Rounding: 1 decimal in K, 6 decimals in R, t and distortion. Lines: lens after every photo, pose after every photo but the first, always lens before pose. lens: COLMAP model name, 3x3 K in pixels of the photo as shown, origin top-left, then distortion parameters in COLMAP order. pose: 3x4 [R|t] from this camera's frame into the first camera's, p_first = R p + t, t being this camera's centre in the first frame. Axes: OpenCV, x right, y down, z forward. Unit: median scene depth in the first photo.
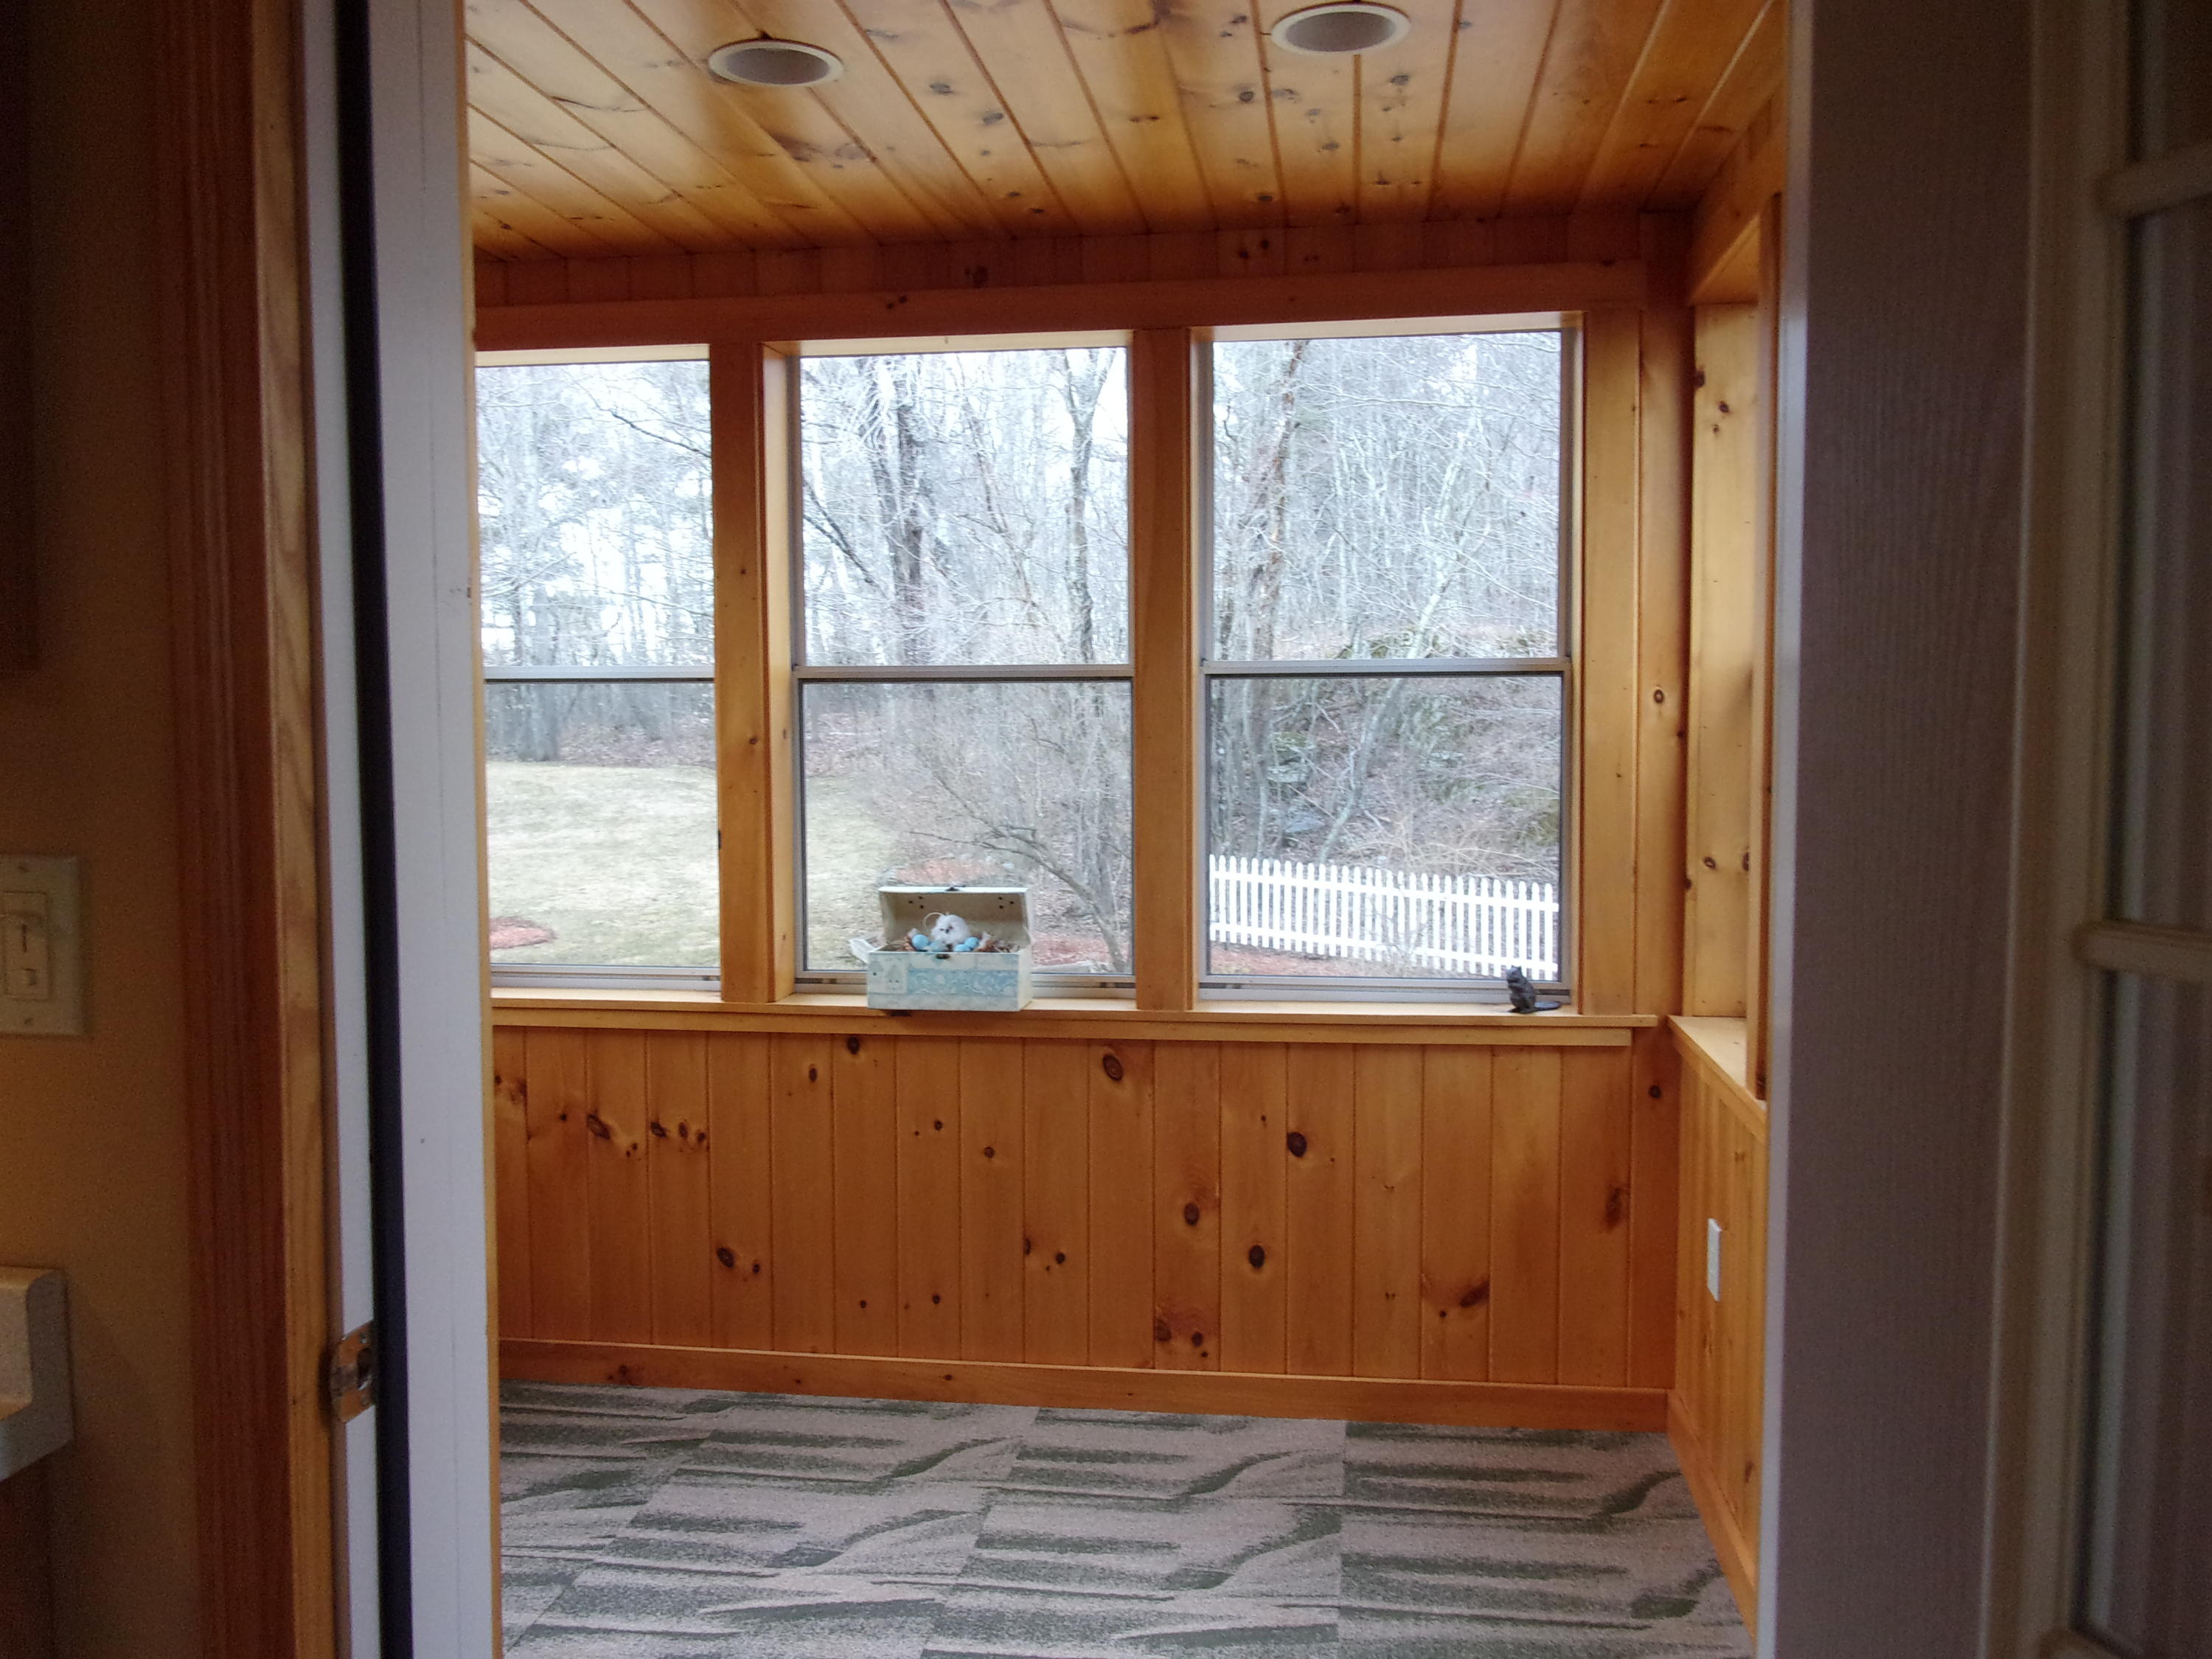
lens RADIAL K [[1806.1, 0, 1105.8], [0, 1806.1, 840.7], [0, 0, 1]] dist [-0.016241, -0.000177]
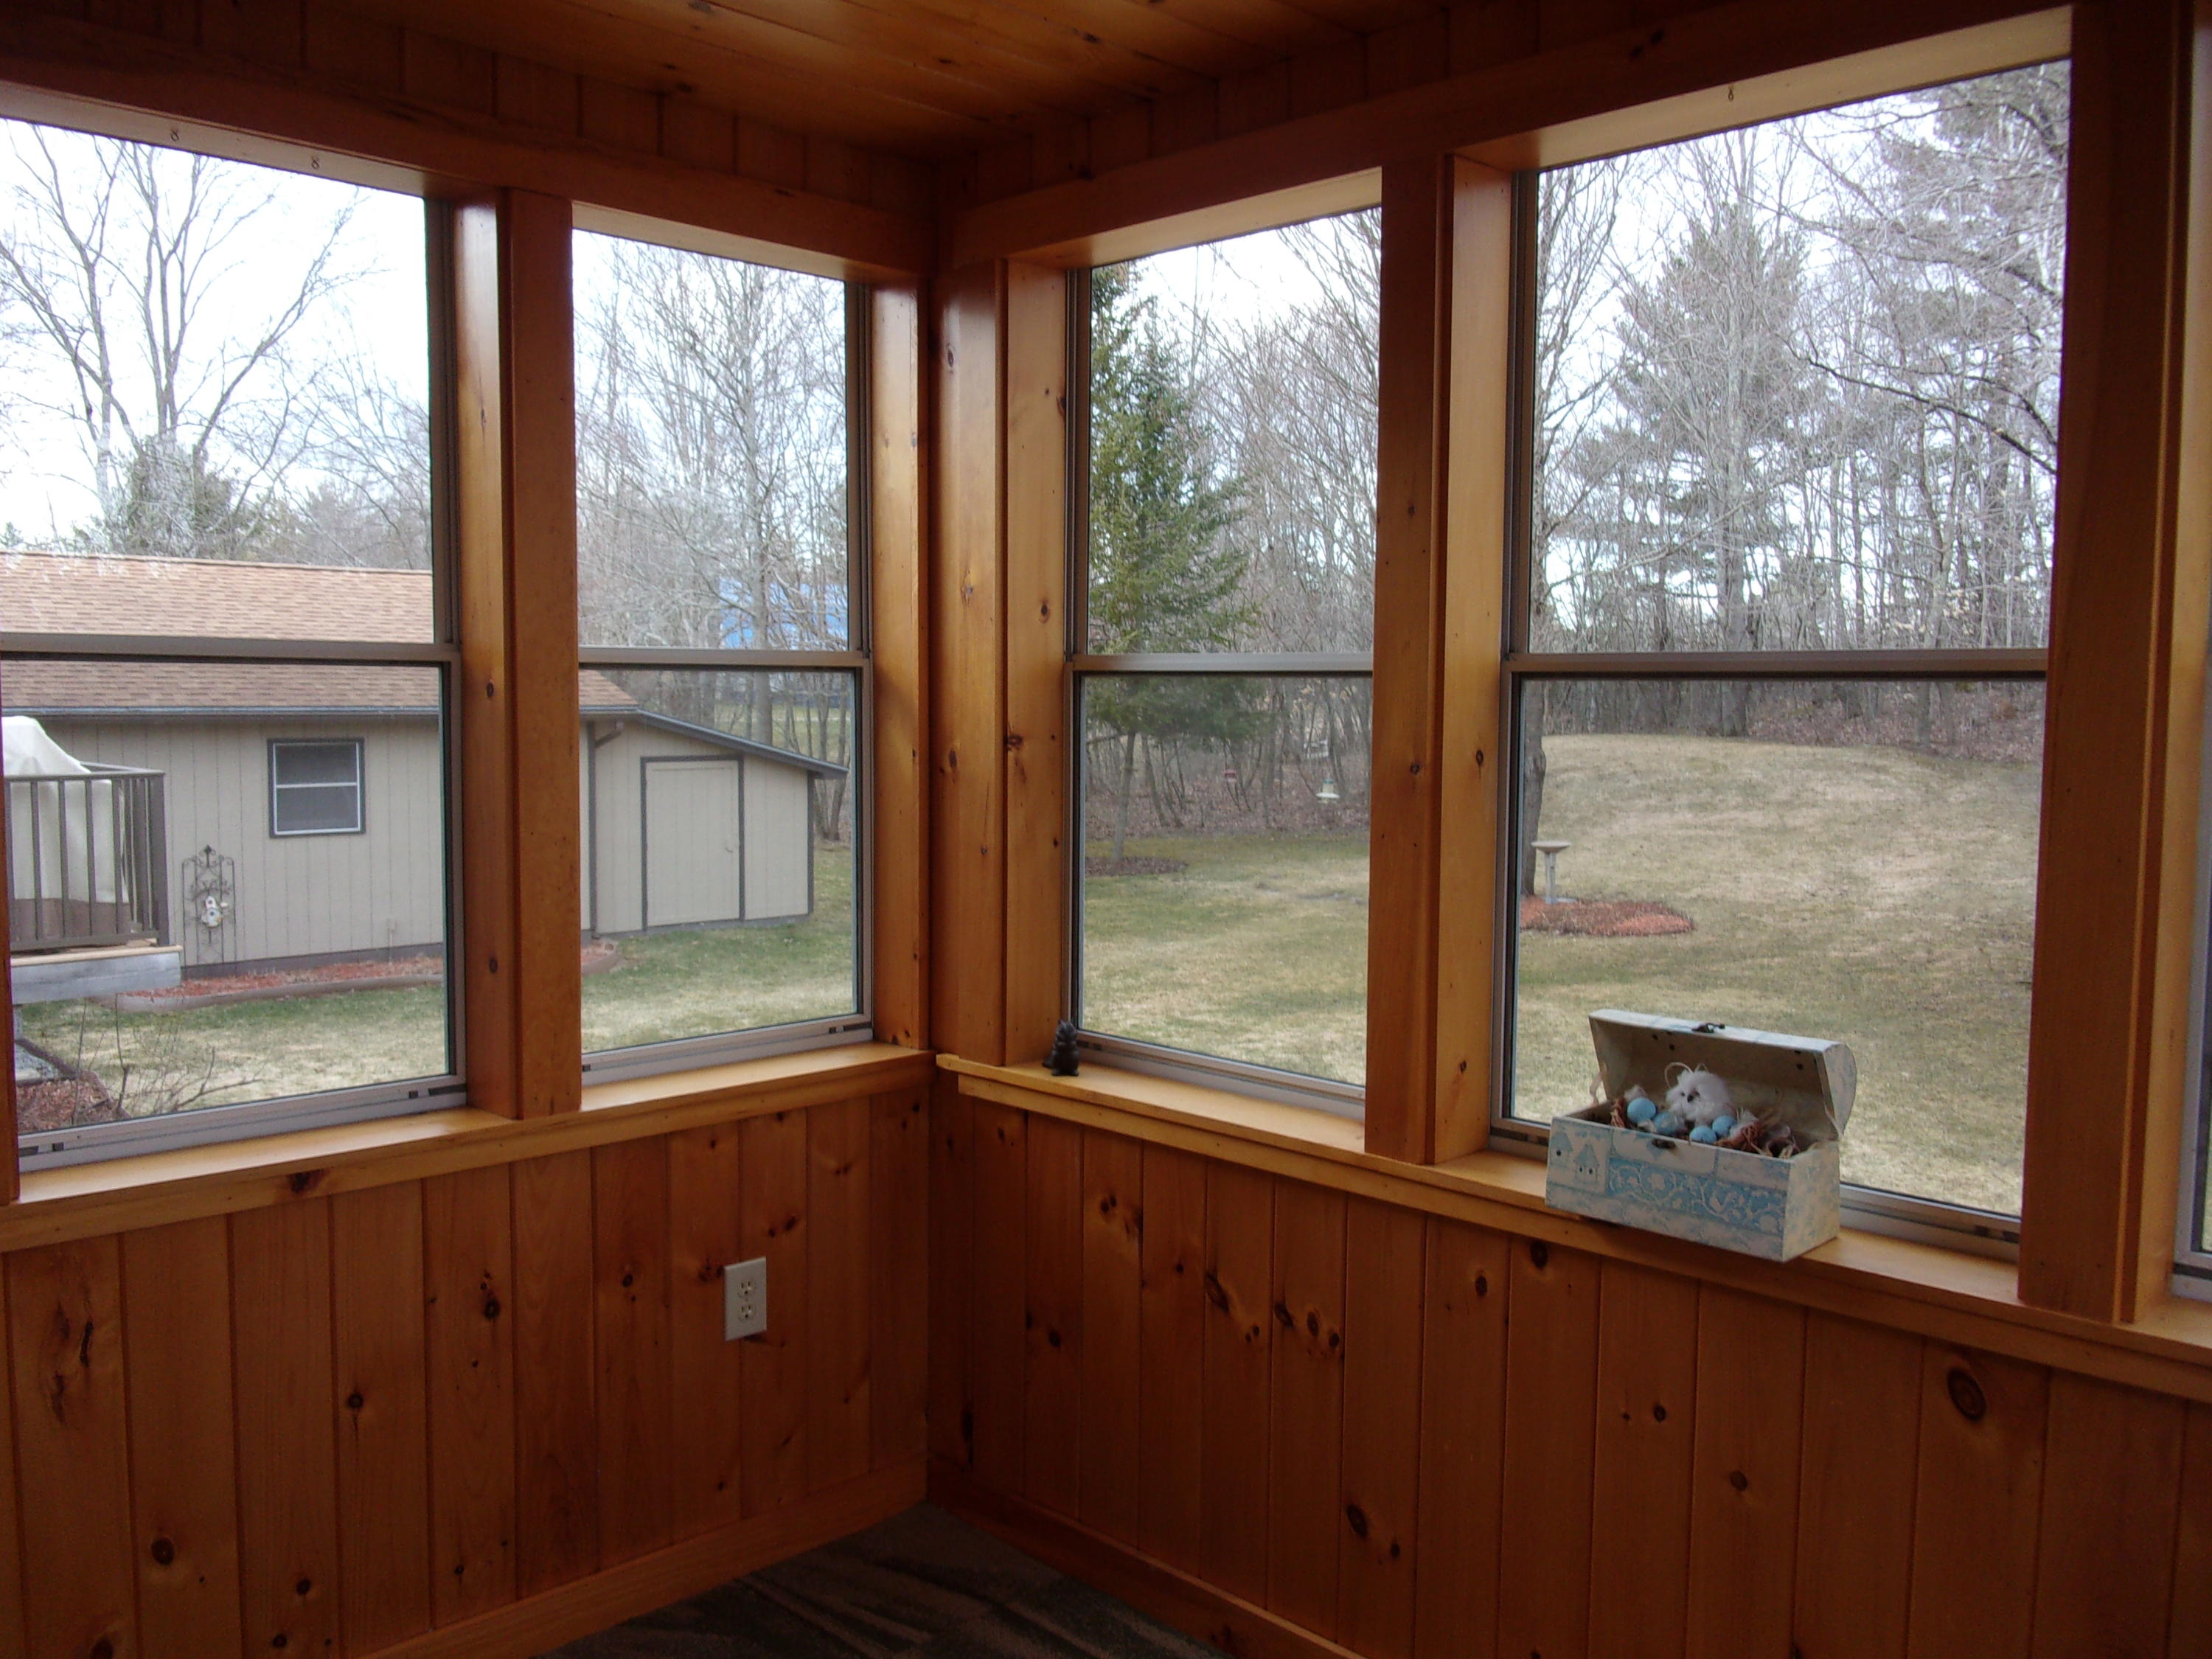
lens RADIAL K [[1806.1, 0, 1105.8], [0, 1806.1, 840.7], [0, 0, 1]] dist [-0.016241, -0.000177]
pose [[0.791366, 0.058248, -0.608562, 0.112351], [-0.048254, 0.998296, 0.032802, -0.043307], [0.609436, 0.003407, 0.792828, 0.393981]]
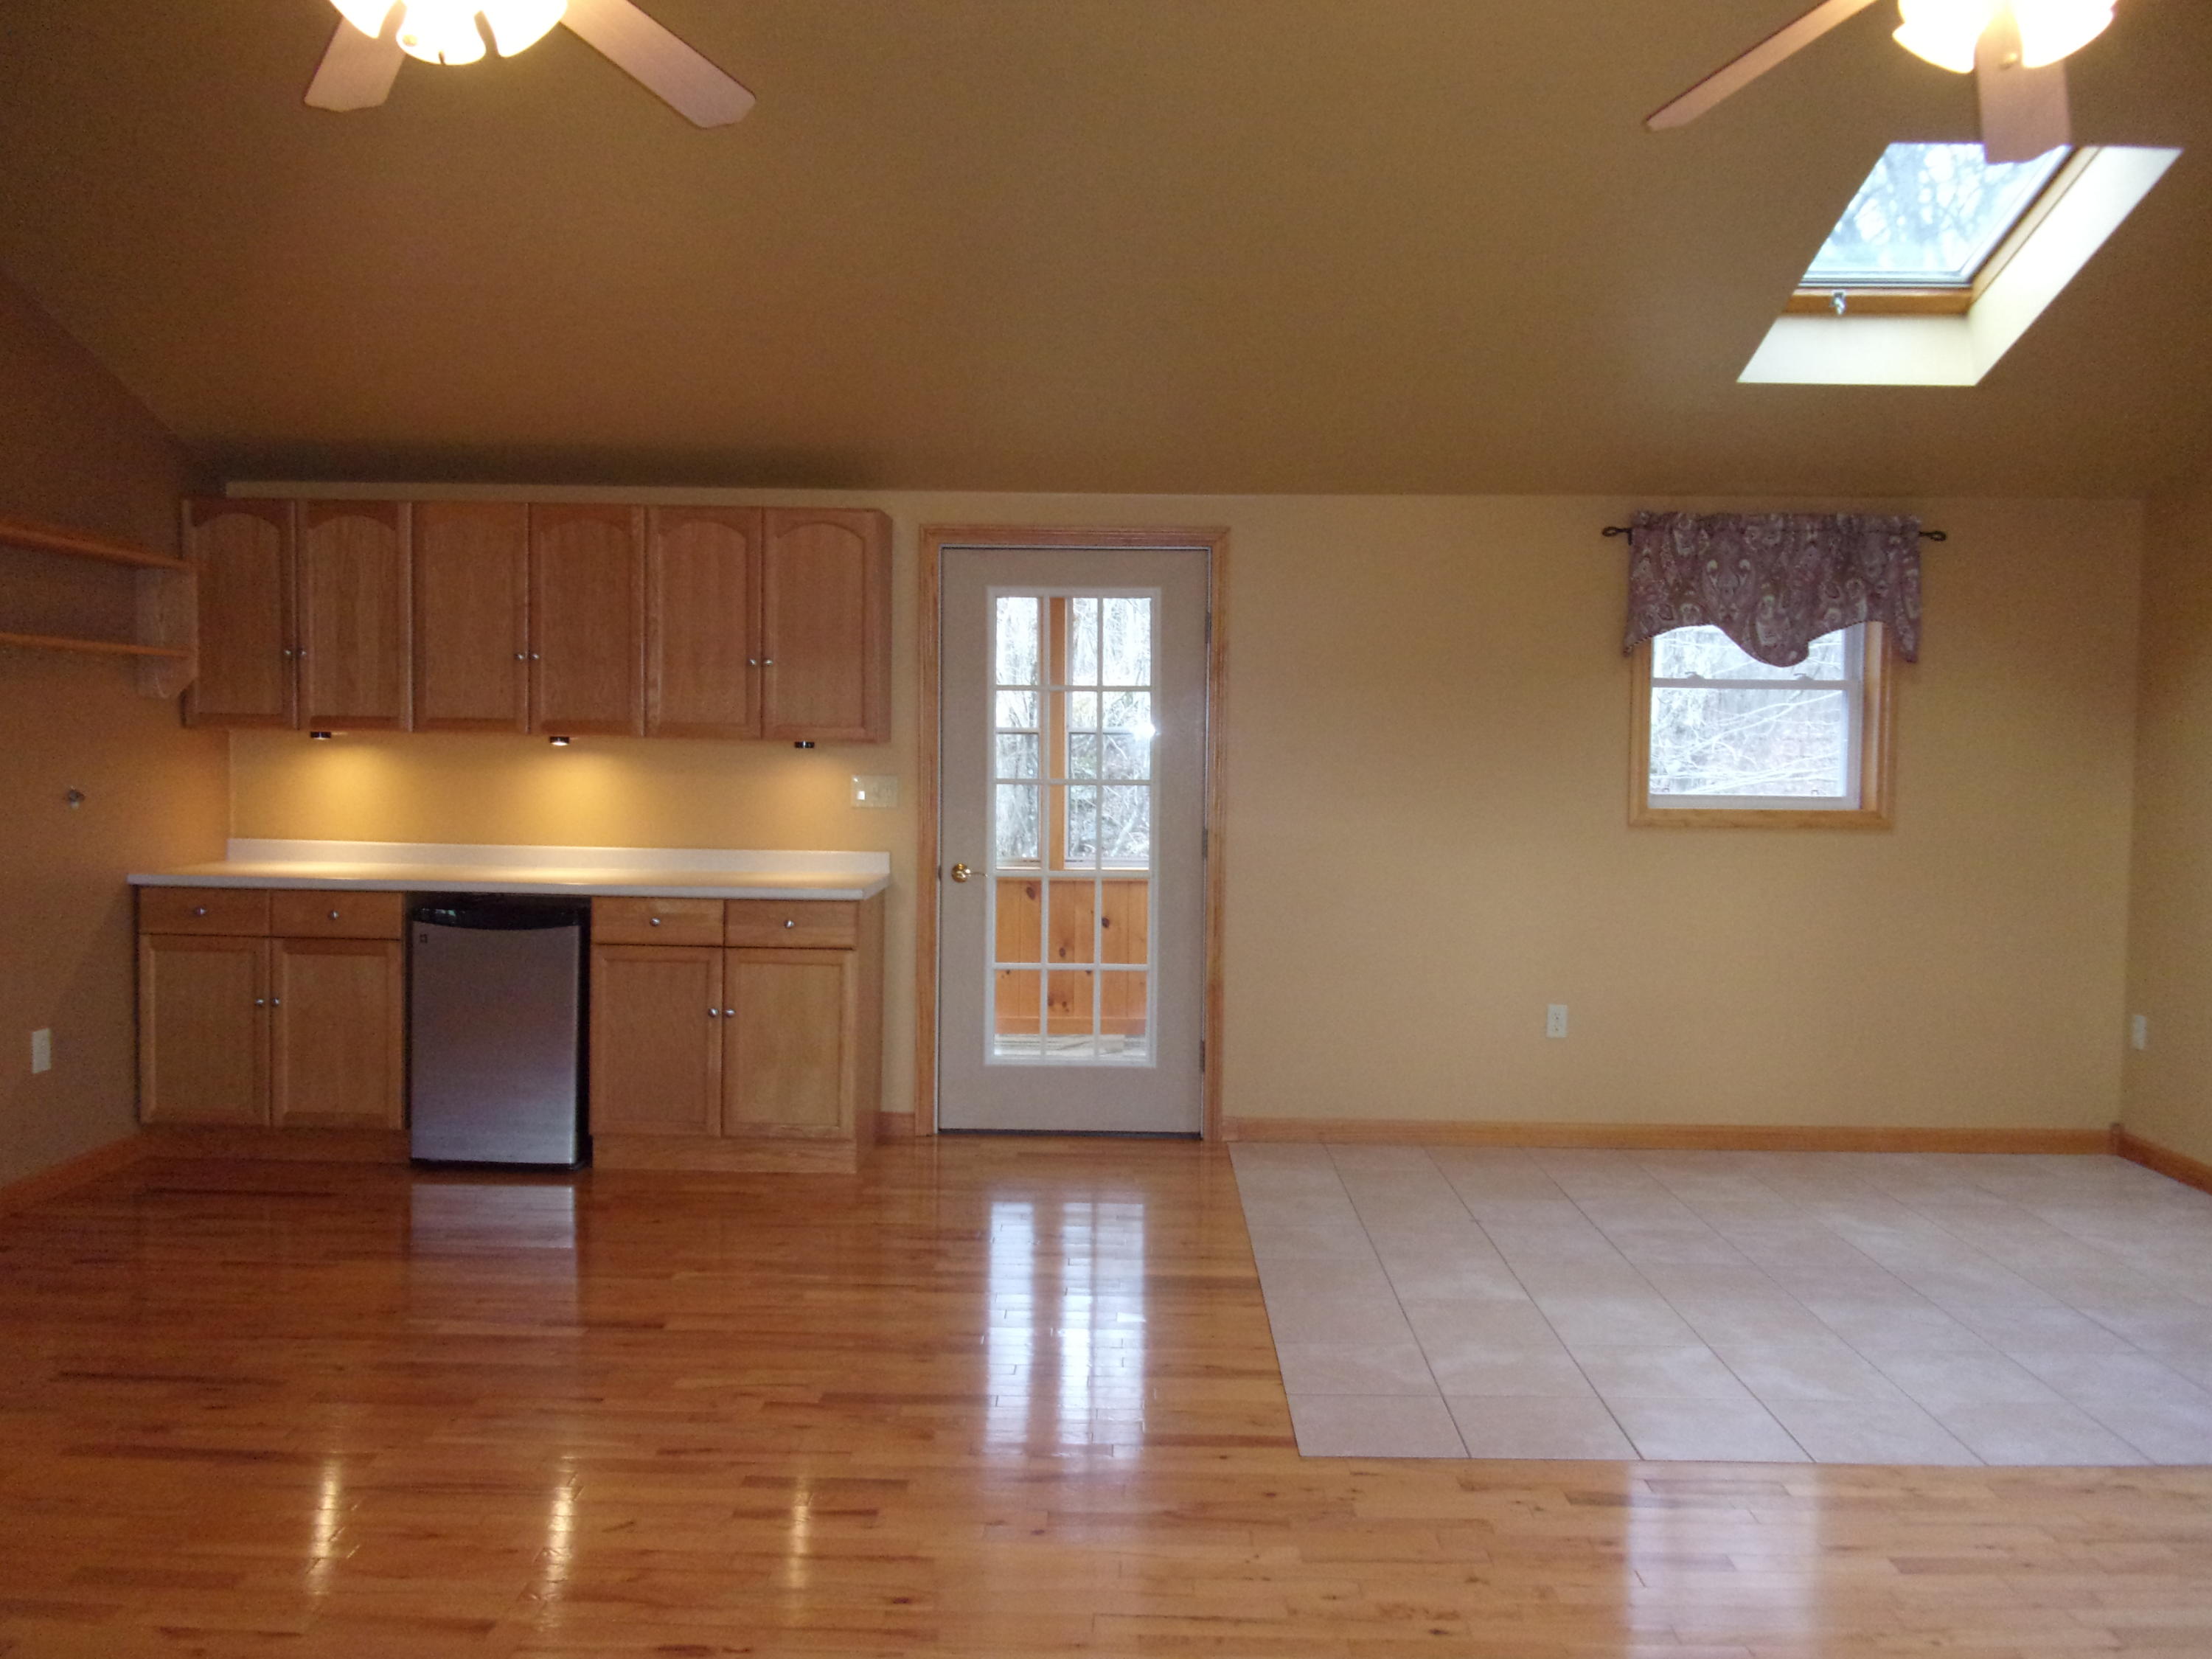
lens RADIAL K [[1806.1, 0, 1105.8], [0, 1806.1, 840.7], [0, 0, 1]] dist [-0.016241, -0.000177]
pose [[0.993043, 0.011037, 0.117234, -0.173901], [-0.009386, 0.999849, -0.014625, 0.085120], [-0.117378, 0.013423, 0.992997, -1.370894]]
